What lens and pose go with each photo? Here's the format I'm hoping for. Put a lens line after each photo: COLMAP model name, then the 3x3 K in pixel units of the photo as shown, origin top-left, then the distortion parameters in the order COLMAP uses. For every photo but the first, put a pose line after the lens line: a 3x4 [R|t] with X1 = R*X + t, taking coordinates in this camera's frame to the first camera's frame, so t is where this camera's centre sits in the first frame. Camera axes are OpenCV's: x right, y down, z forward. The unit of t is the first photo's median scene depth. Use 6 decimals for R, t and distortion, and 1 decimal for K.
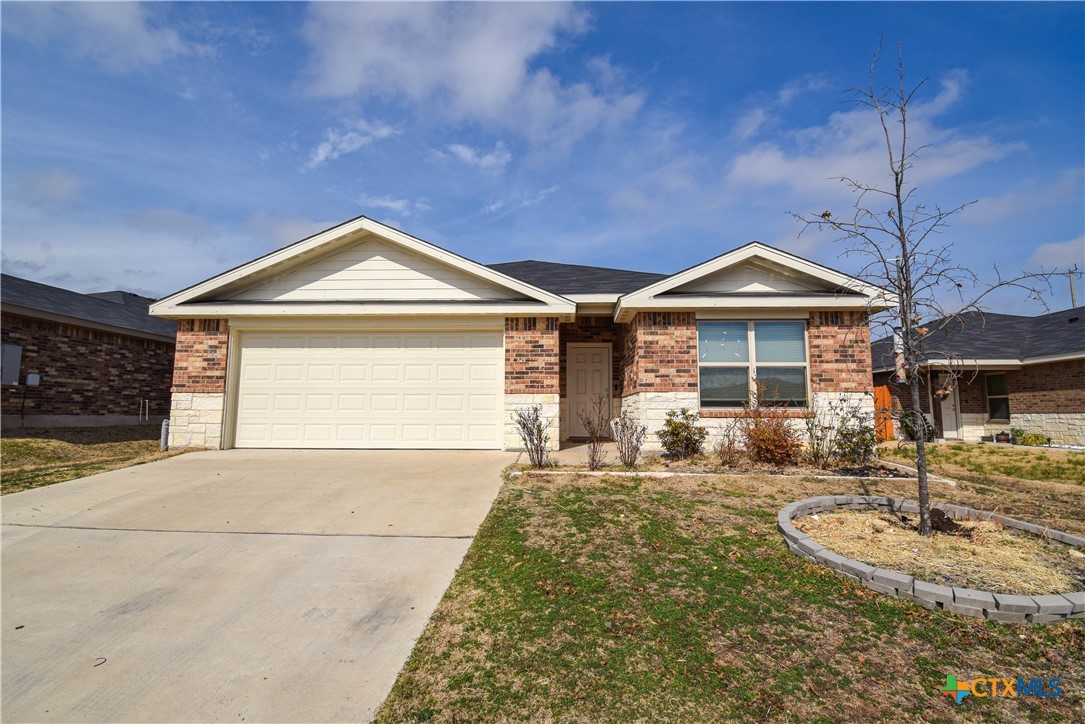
lens RADIAL K [[480.2, 0, 548.6], [0, 480.2, 363.4], [0, 0, 1]] dist [0.005502, -0.014400]
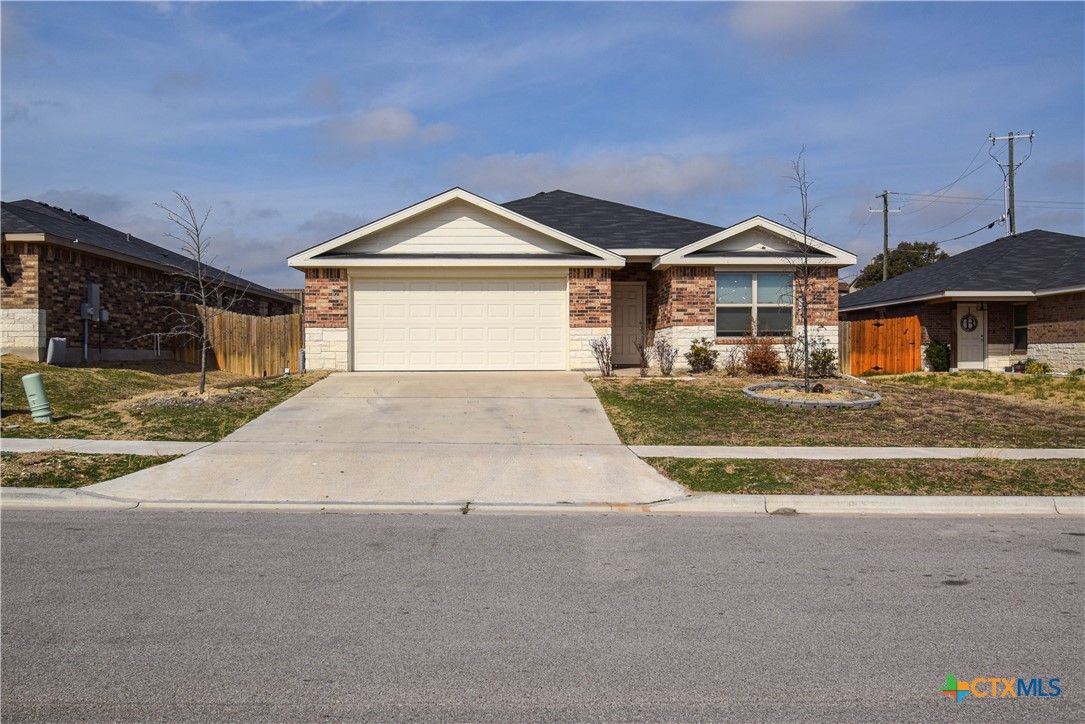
lens RADIAL K [[931.1, 0, 540.0], [0, 931.1, 358.7], [0, 0, 1]] dist [0.006773, -0.002676]
pose [[0.997339, -0.006416, 0.072626, -0.352693], [-0.001162, 0.994595, 0.103828, -0.113354], [-0.072900, -0.103636, 0.991940, -1.494171]]
